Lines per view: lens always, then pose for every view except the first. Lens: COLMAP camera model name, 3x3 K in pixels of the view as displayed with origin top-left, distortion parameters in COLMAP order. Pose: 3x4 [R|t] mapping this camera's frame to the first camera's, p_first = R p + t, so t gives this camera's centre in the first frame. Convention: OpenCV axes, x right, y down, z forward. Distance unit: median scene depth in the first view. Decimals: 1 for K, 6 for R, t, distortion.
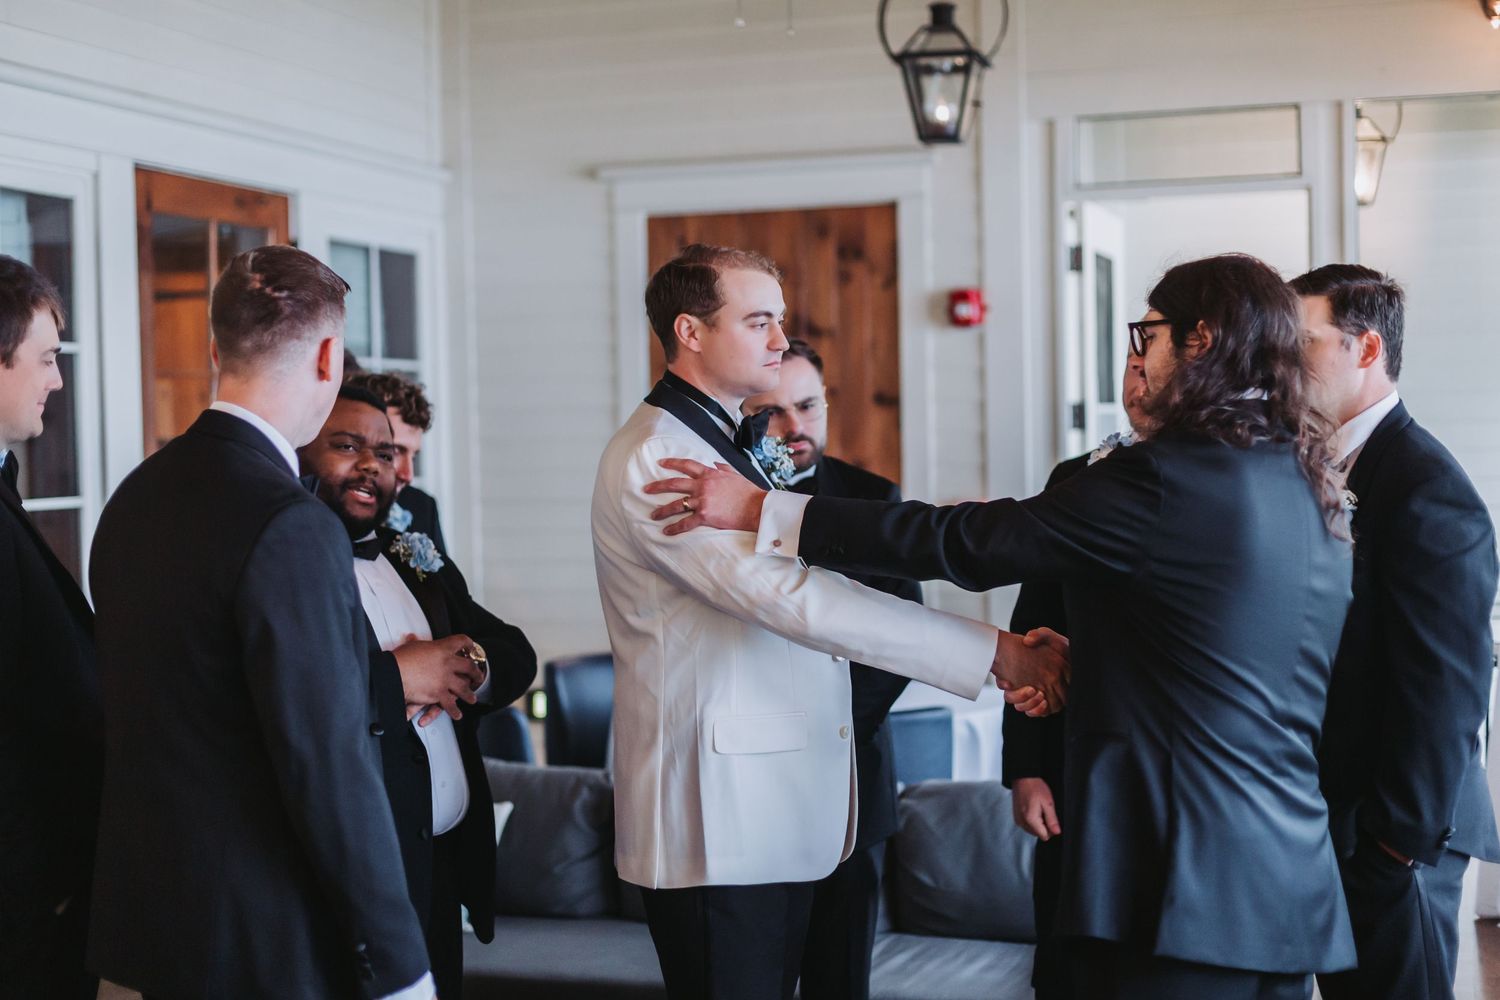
lens RADIAL K [[2247.5, 0, 751.8], [0, 2247.5, 506.1], [0, 0, 1]] dist [0.024834, 0.000000]
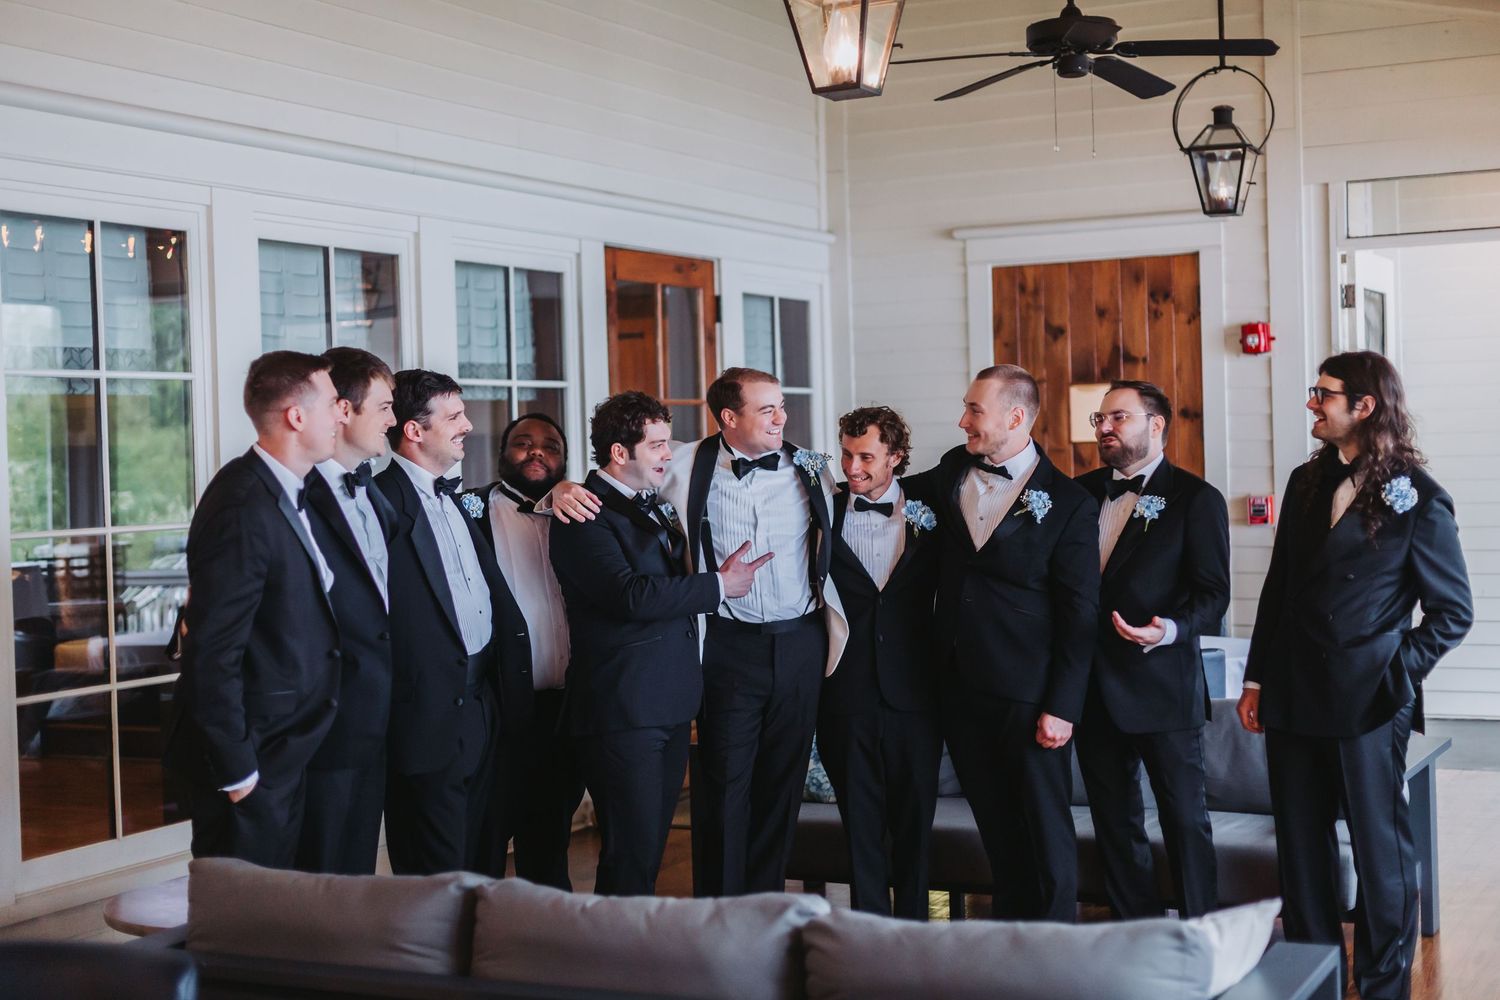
lens RADIAL K [[2185.3, 0, 751.0], [0, 2185.3, 501.0], [0, 0, 1]] dist [-0.134467, 0.000000]
pose [[0.987232, -0.004960, -0.159214, 0.011744], [0.004248, 0.999979, -0.004812, 0.004420], [0.159234, 0.004074, 0.987232, -0.202240]]
